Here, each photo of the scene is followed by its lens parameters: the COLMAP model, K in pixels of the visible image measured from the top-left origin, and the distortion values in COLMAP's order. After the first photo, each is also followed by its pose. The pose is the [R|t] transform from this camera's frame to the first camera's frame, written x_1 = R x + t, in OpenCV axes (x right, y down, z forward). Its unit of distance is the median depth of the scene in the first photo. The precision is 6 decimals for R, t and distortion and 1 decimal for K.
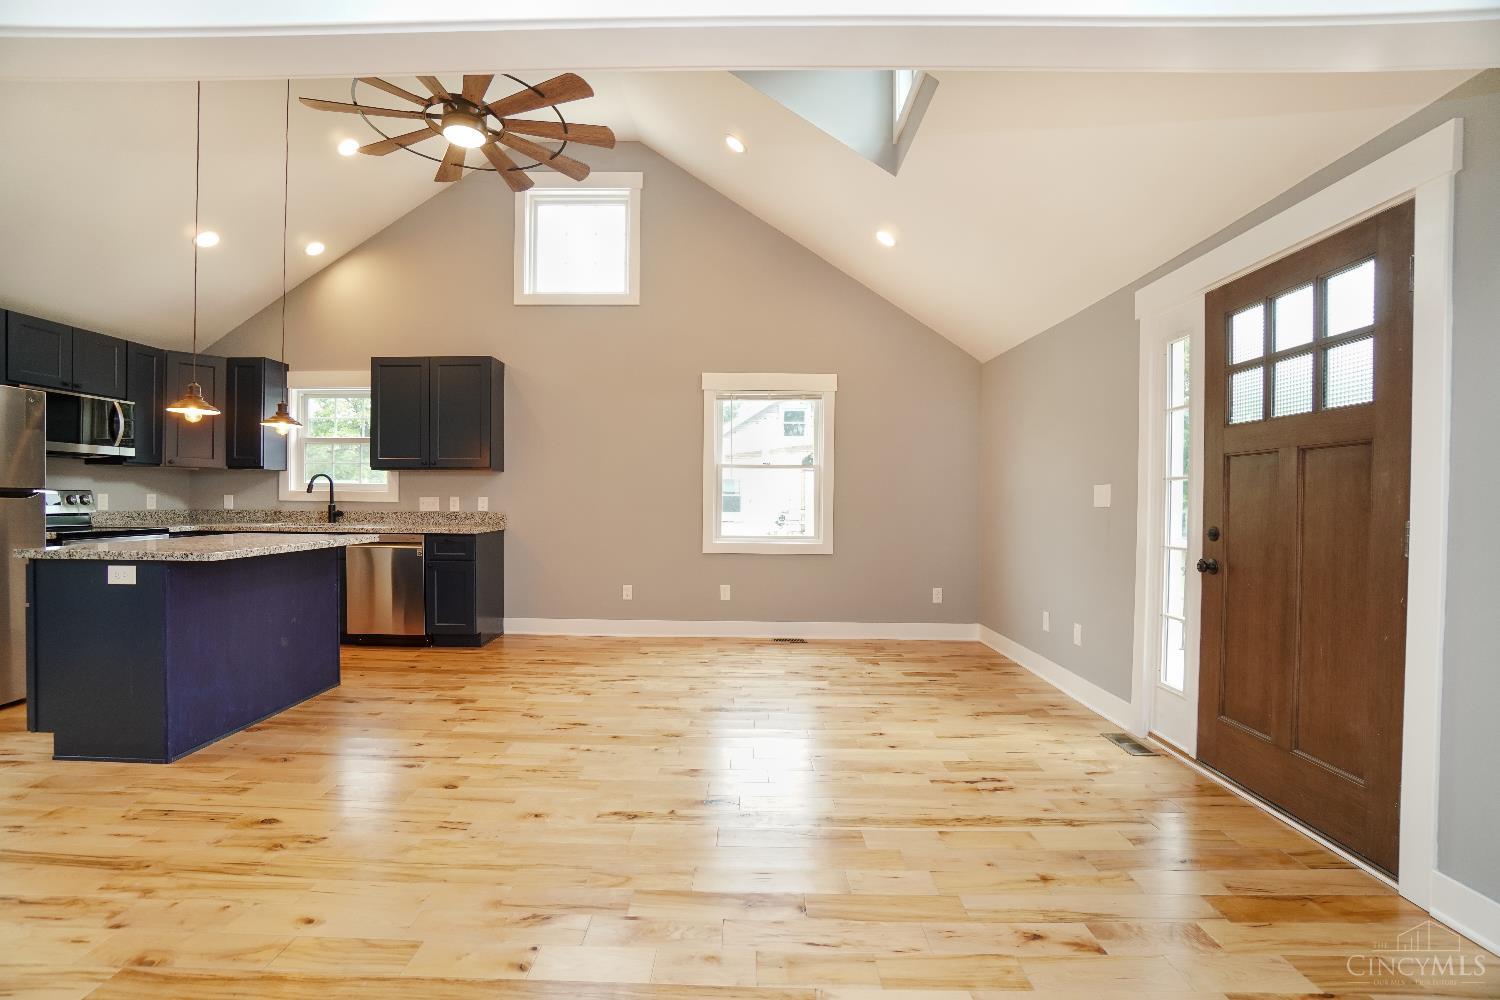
lens RADIAL K [[663.2, 0, 759.0], [0, 663.2, 505.7], [0, 0, 1]] dist [-0.074132, 0.022061]
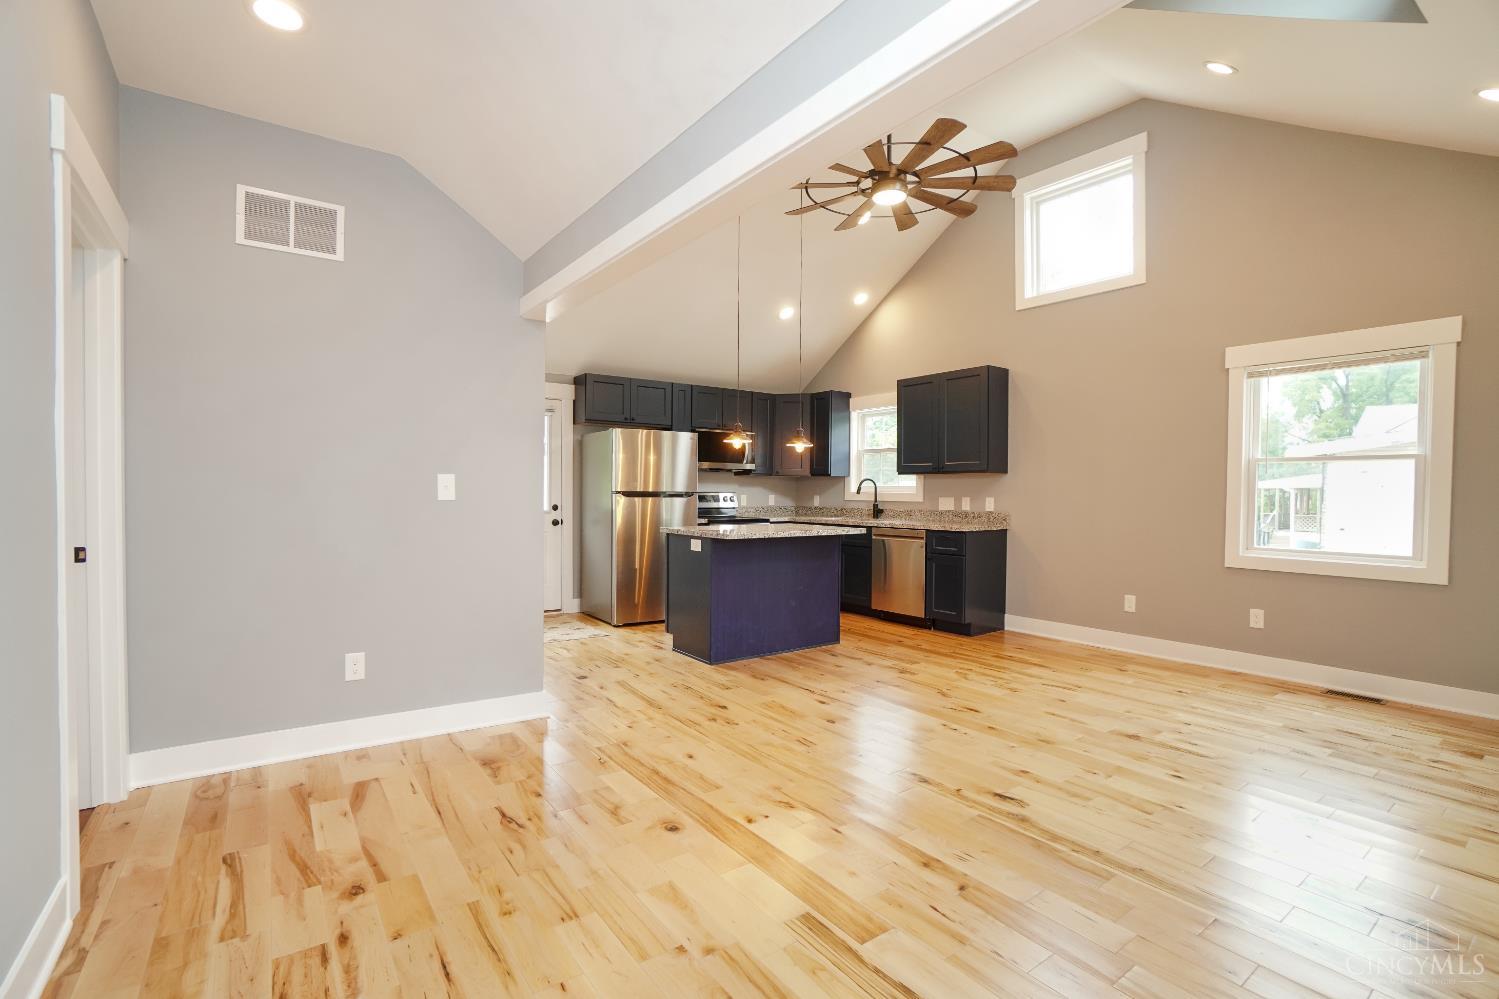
lens RADIAL K [[691.3, 0, 725.1], [0, 691.3, 508.5], [0, 0, 1]] dist [-0.074596, 0.025263]
pose [[0.570463, 0.015627, -0.821174, 0.335756], [-0.012009, 0.999871, 0.010684, -0.003790], [0.821235, 0.003766, 0.570577, 0.021475]]
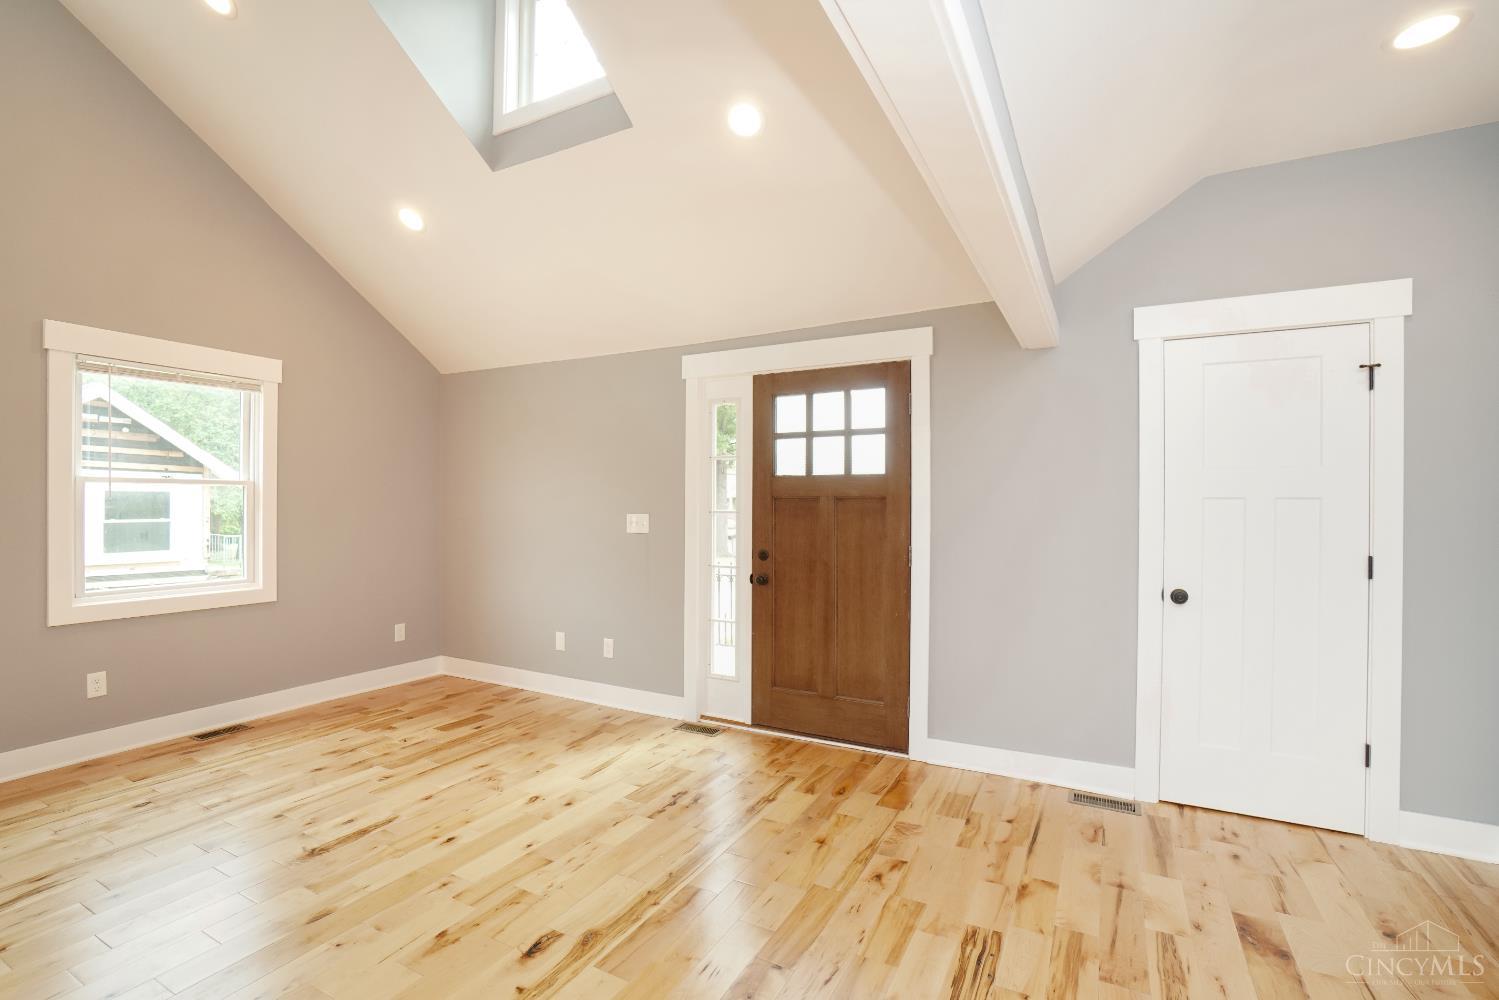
lens RADIAL K [[662.8, 0, 758.5], [0, 662.8, 505.7], [0, 0, 1]] dist [-0.074132, 0.022061]
pose [[0.468451, -0.006468, 0.883466, -0.383652], [0.005559, 0.999975, 0.004373, -0.048248], [-0.883472, 0.002863, 0.468475, 0.254843]]
